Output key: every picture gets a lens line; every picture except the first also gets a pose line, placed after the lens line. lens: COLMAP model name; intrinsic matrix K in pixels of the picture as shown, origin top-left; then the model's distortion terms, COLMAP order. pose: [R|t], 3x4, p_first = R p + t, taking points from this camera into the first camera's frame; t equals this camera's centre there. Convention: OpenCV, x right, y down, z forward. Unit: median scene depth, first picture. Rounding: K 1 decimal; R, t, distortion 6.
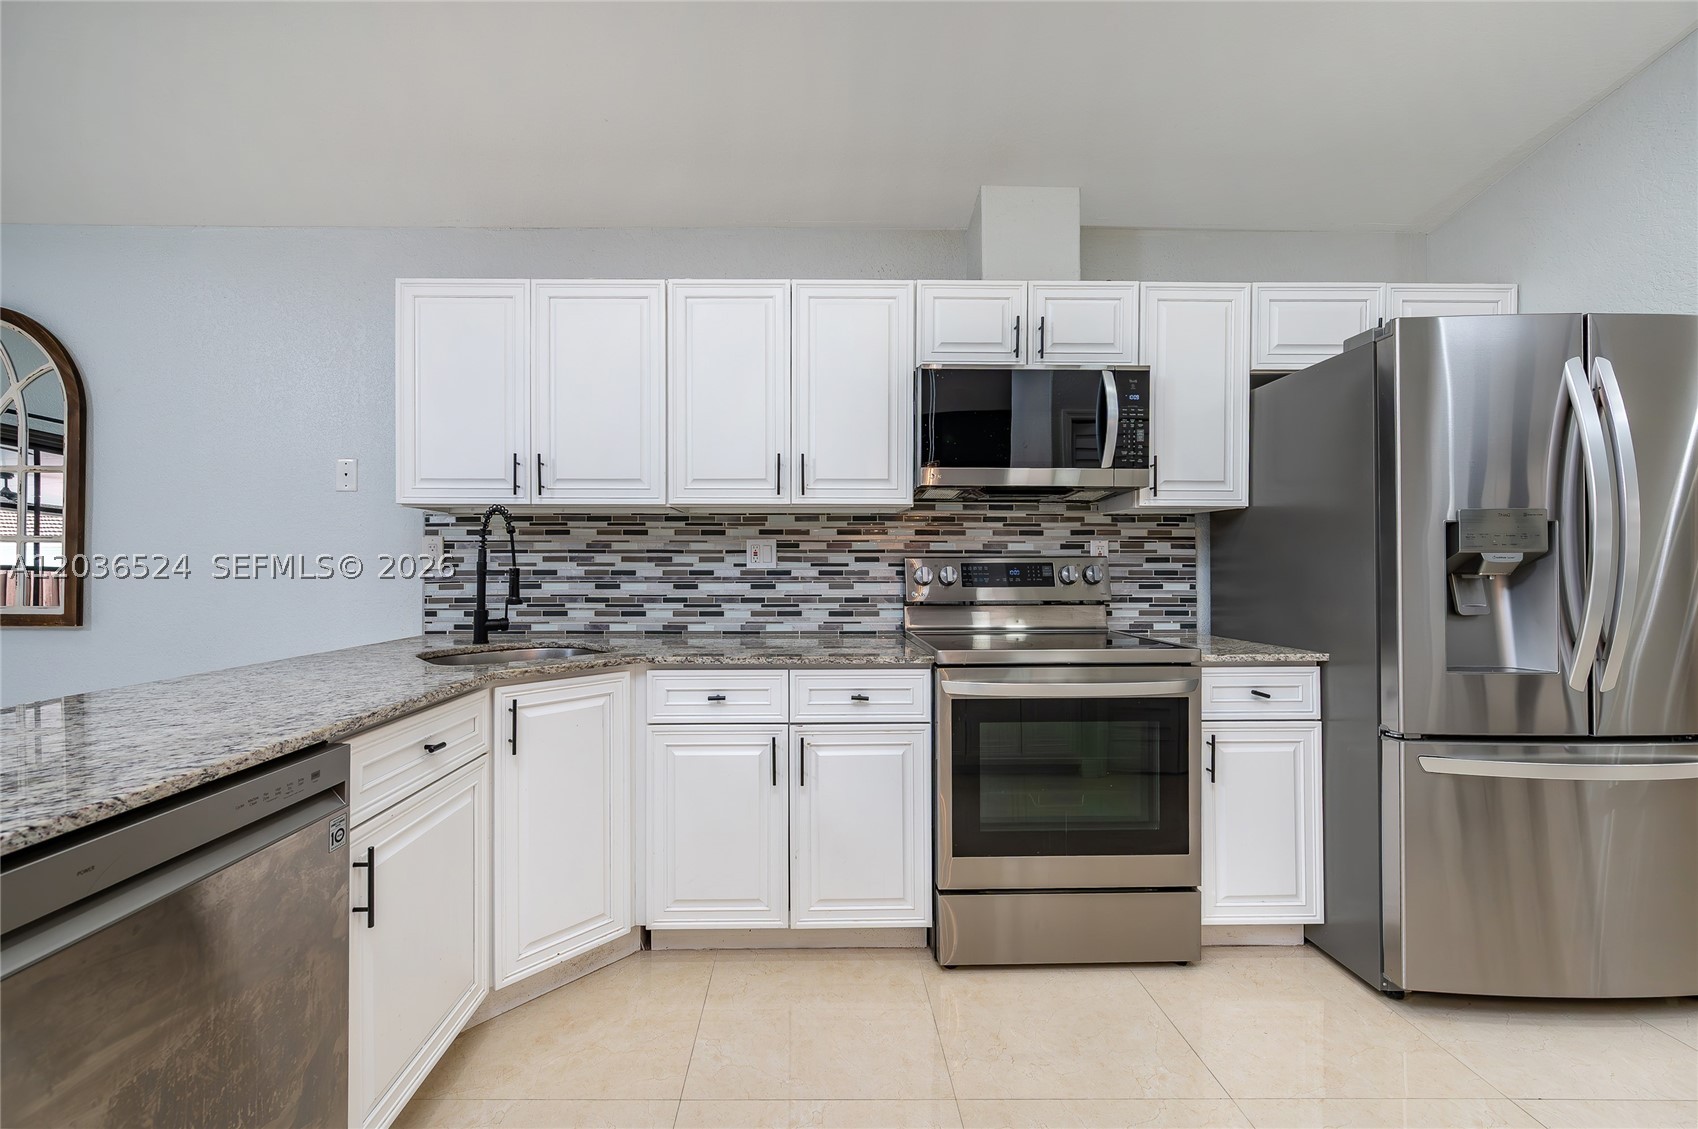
lens RADIAL K [[692.1, 0, 836.4], [0, 692.1, 567.3], [0, 0, 1]] dist [0.006881, -0.000138]
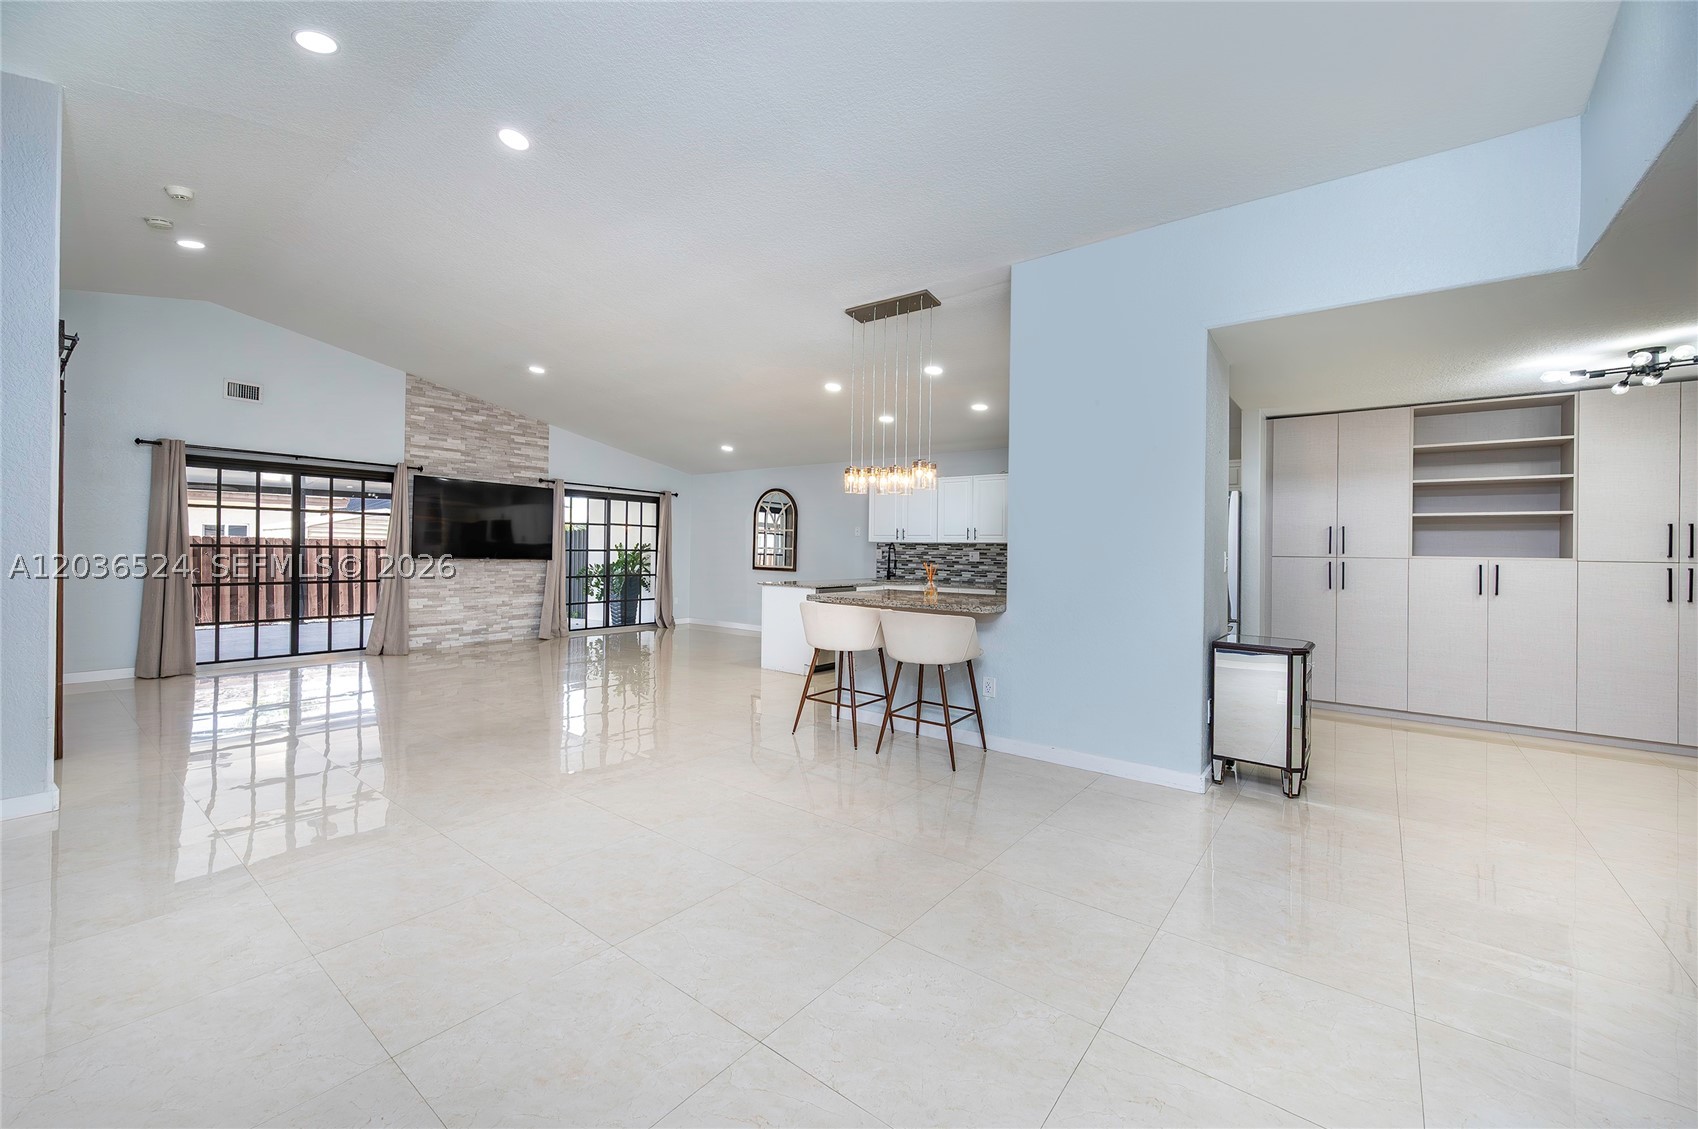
lens RADIAL K [[692.1, 0, 764.4], [0, 692.1, 544.5], [0, 0, 1]] dist [0.006881, -0.000138]
pose [[0.752545, 0.007666, -0.658496, 1.188729], [-0.015122, 0.999870, -0.005641, -0.039660], [0.658367, 0.014203, 0.752563, -1.868016]]
